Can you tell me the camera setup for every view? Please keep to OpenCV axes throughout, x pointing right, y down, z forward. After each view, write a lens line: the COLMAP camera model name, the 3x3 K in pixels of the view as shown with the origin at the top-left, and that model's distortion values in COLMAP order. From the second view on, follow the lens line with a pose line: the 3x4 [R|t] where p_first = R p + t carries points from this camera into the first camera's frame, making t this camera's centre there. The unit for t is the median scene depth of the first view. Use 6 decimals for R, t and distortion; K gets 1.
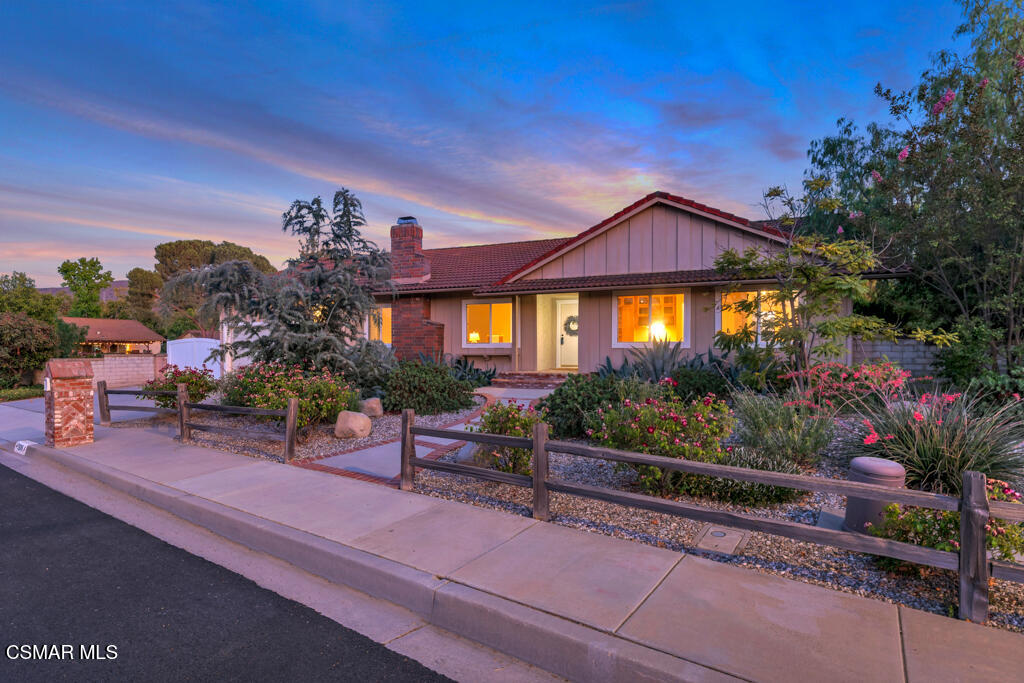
lens RADIAL K [[534.3, 0, 487.9], [0, 534.3, 344.0], [0, 0, 1]] dist [0.002951, 0.000305]
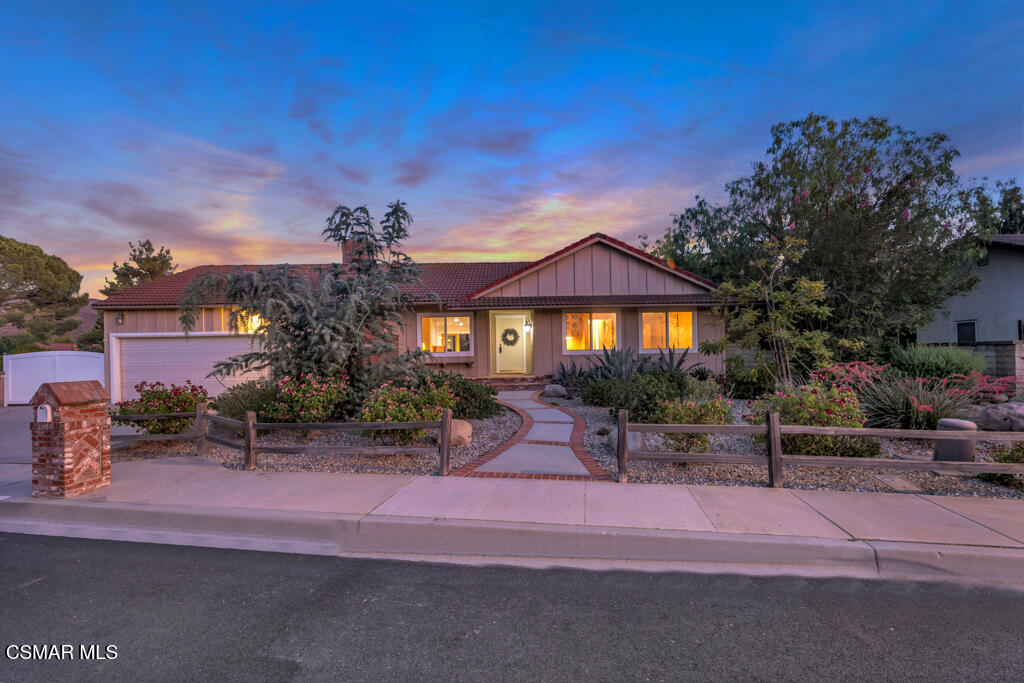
lens RADIAL K [[454.9, 0, 507.9], [0, 454.9, 346.3], [0, 0, 1]] dist [-0.000279, -0.000351]
pose [[0.904604, -0.006073, 0.426210, -0.339522], [0.012435, 0.999849, -0.012146, -0.001369], [-0.426072, 0.016287, 0.904543, 0.104156]]
